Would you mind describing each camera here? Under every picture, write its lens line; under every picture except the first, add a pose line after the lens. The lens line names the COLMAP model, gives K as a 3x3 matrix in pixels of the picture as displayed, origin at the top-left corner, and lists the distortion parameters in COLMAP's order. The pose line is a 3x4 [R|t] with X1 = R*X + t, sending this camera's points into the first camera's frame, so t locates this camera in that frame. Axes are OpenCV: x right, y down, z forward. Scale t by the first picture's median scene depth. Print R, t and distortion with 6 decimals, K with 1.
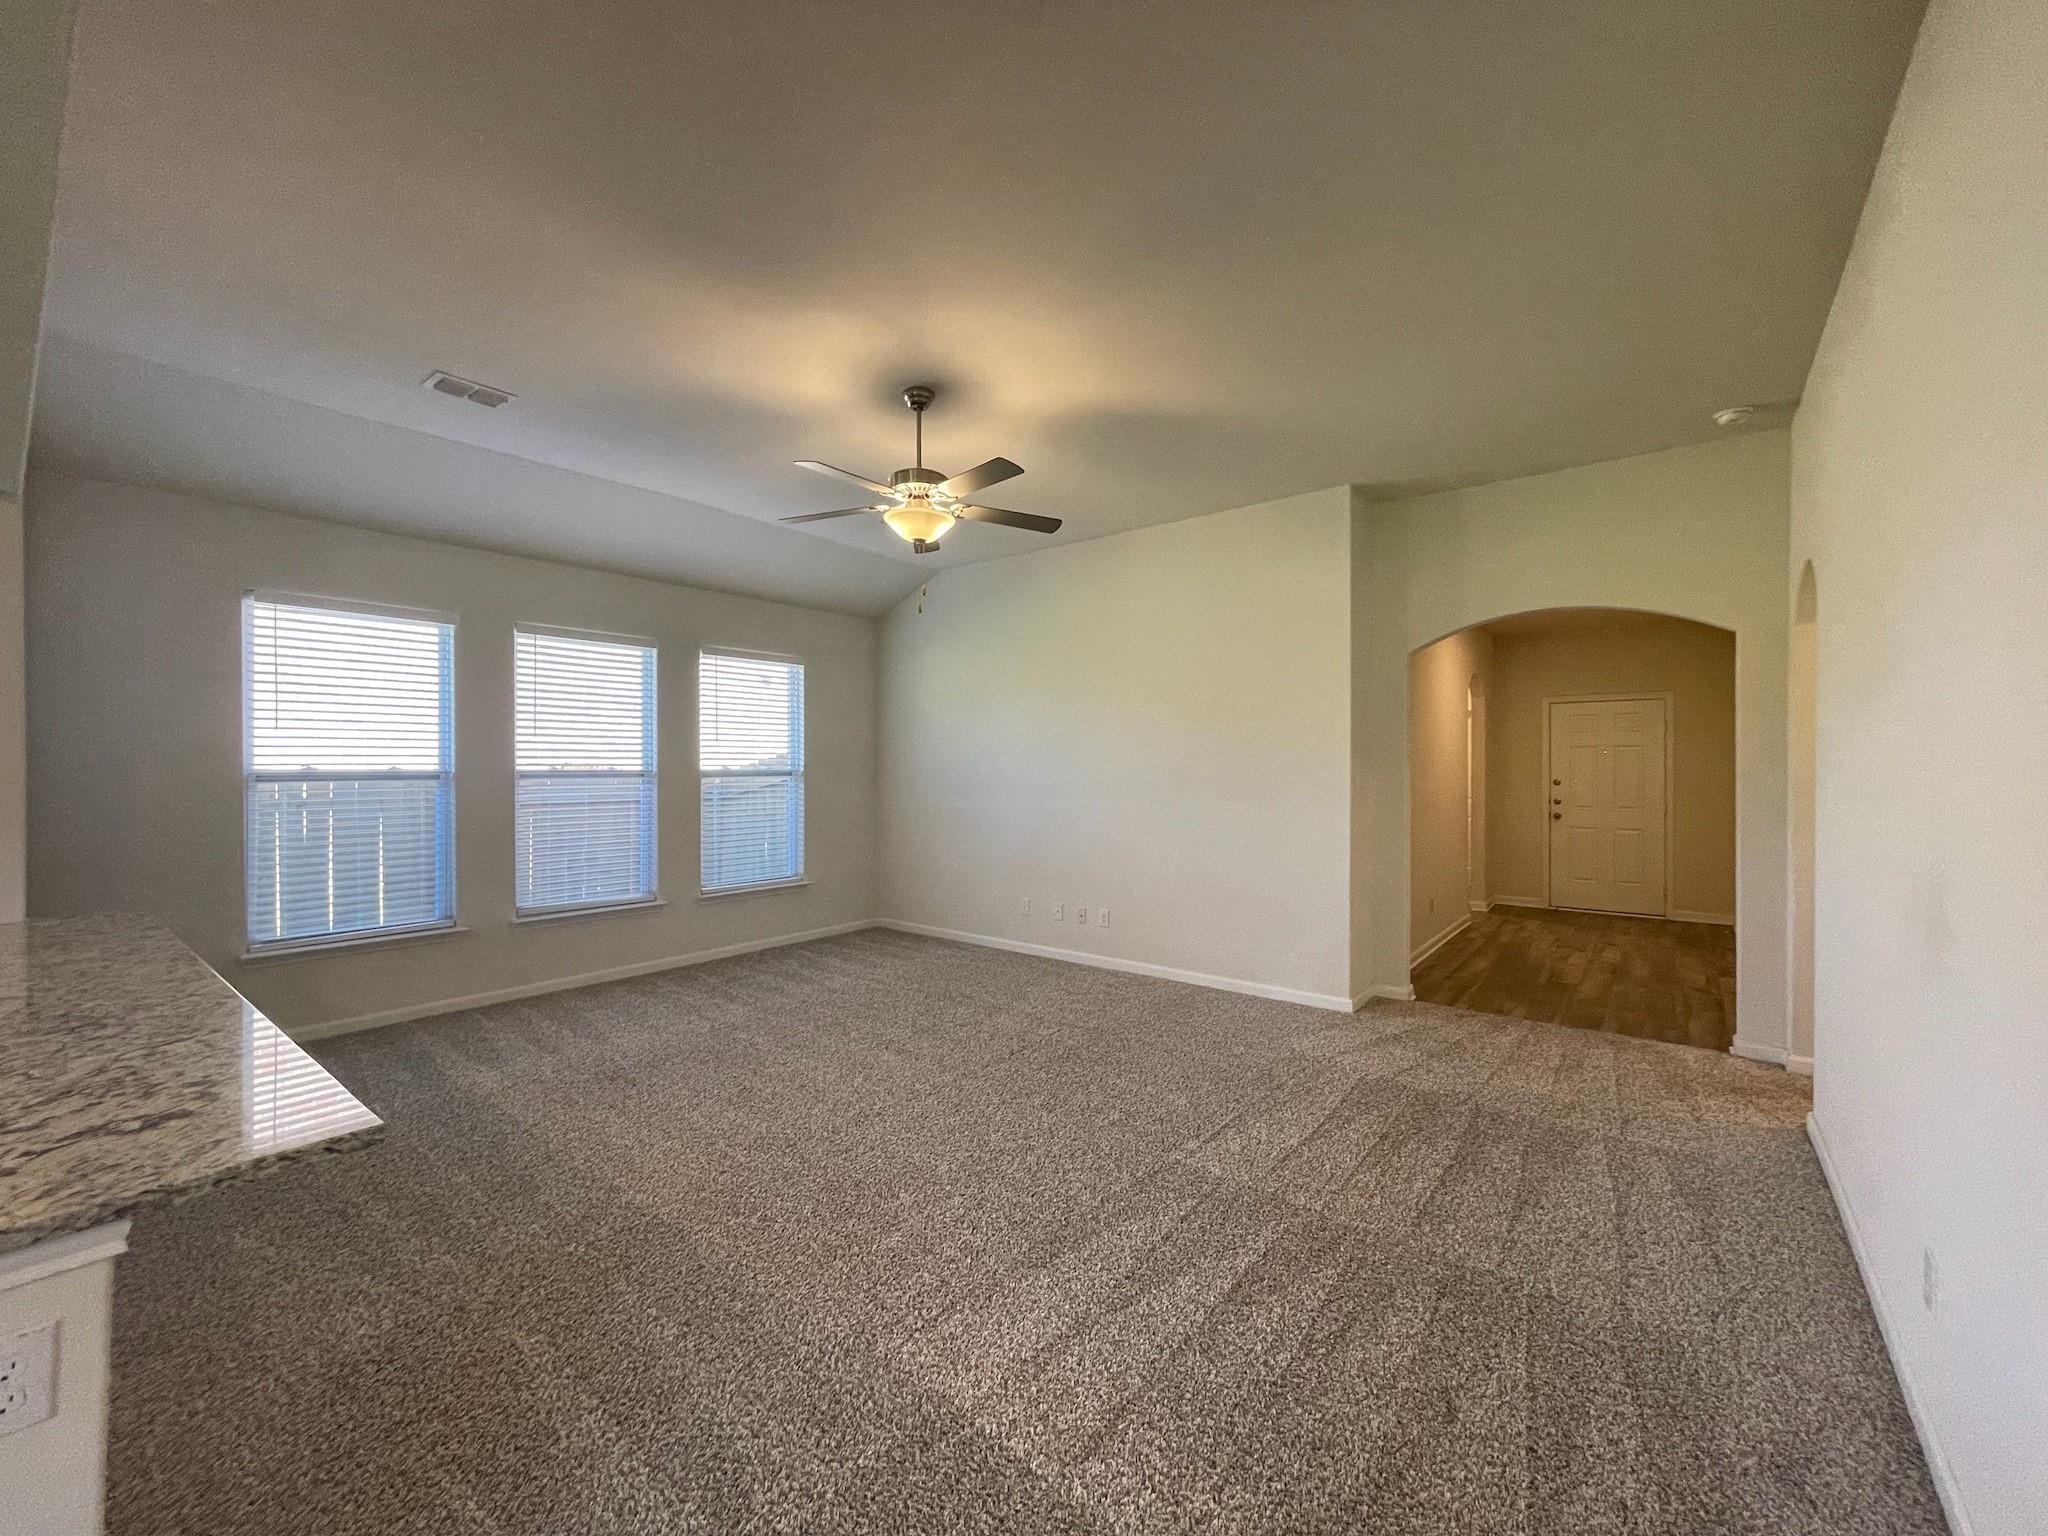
lens RADIAL K [[828.0, 0, 1020.5], [0, 828.0, 765.2], [0, 0, 1]] dist [-0.000783, 0.000143]
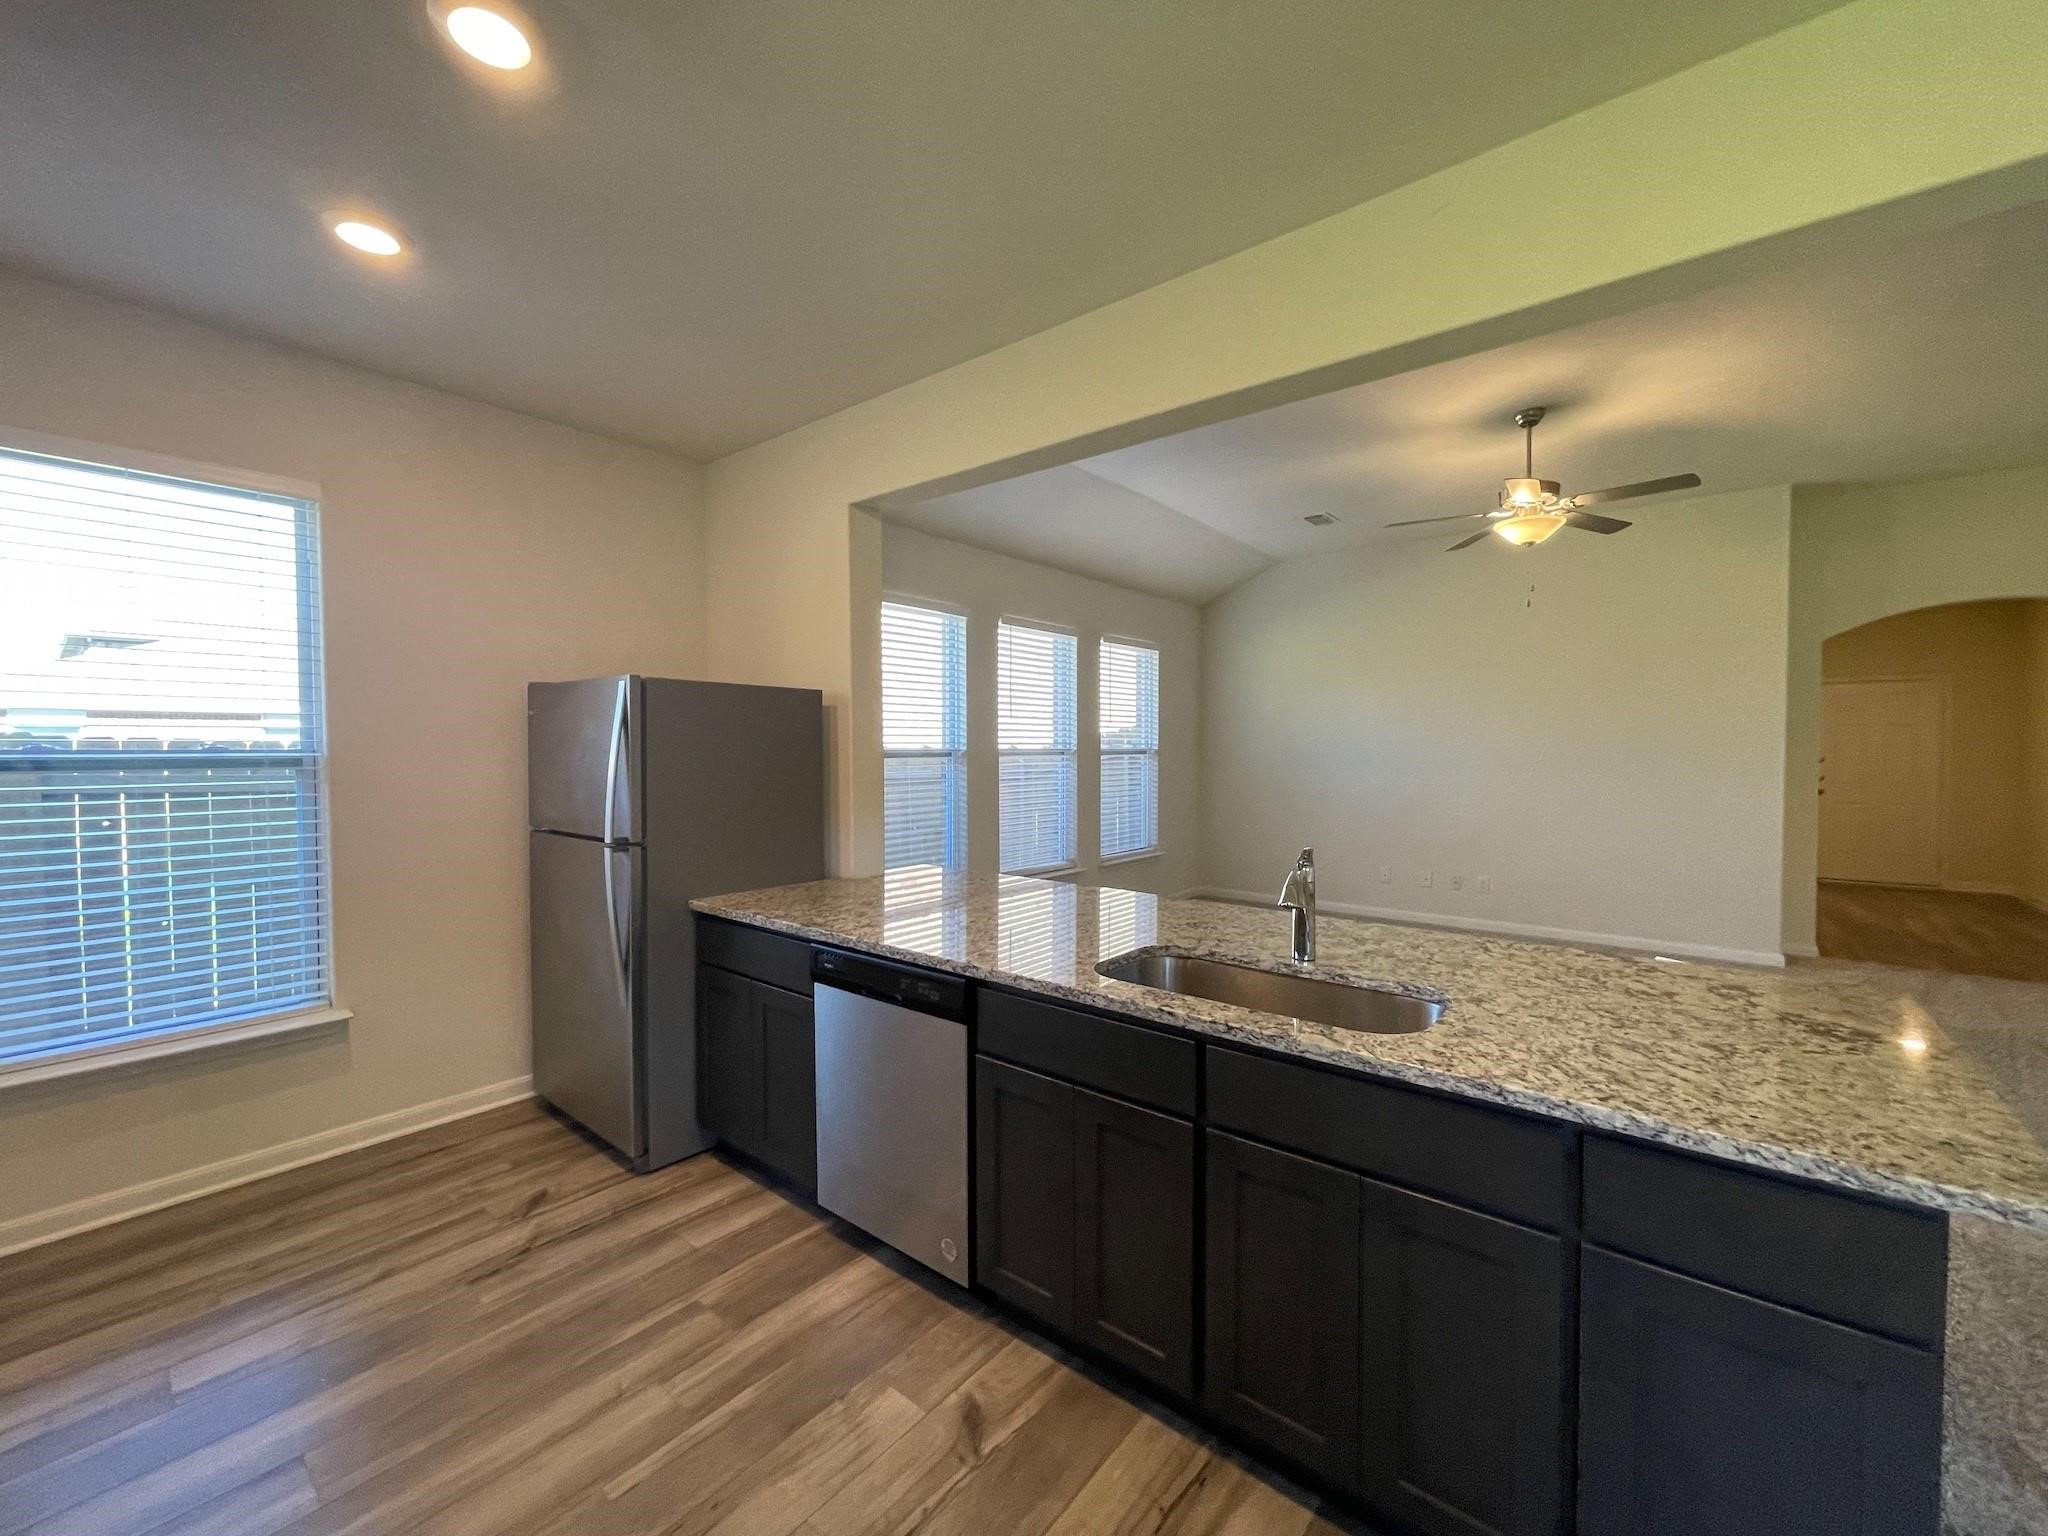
lens RADIAL K [[828.0, 0, 1020.5], [0, 828.0, 765.2], [0, 0, 1]] dist [-0.000783, 0.000143]
pose [[0.999854, 0.000788, -0.017063, -0.478849], [-0.000399, 0.999740, 0.022788, 0.003138], [0.017077, -0.022778, 0.999595, -0.090595]]
